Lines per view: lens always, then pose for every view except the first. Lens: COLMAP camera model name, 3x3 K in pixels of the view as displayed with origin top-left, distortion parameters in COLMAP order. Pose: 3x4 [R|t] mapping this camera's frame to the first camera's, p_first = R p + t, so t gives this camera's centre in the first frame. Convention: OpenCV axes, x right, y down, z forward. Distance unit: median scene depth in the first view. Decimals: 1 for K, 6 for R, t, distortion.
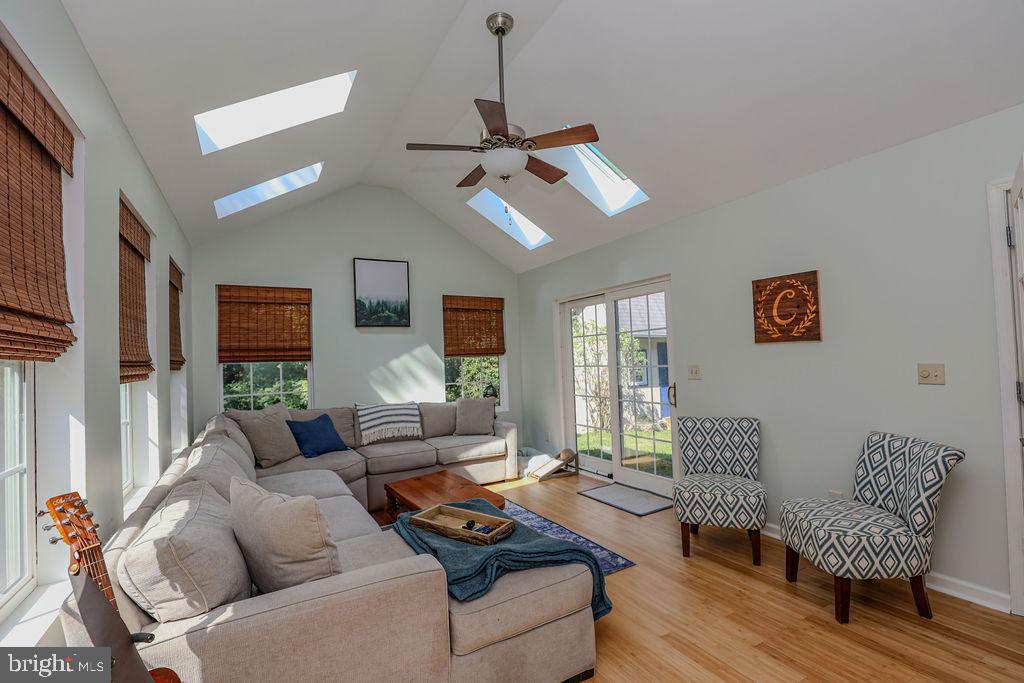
lens RADIAL K [[469.8, 0, 518.2], [0, 469.8, 346.1], [0, 0, 1]] dist [-0.039062, 0.009679]
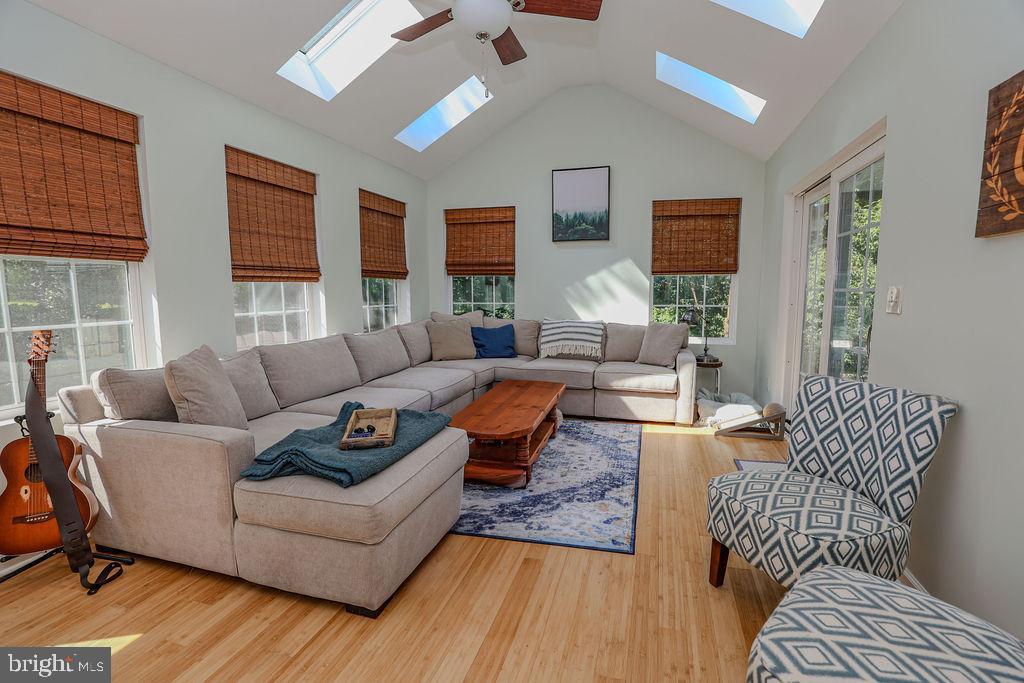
lens RADIAL K [[469.8, 0, 518.2], [0, 469.8, 346.1], [0, 0, 1]] dist [-0.039062, 0.009679]
pose [[0.688578, 0.119237, -0.715292, 0.354035], [-0.003483, 0.986922, 0.161164, 0.018534], [0.725154, -0.108482, 0.679988, 0.247134]]
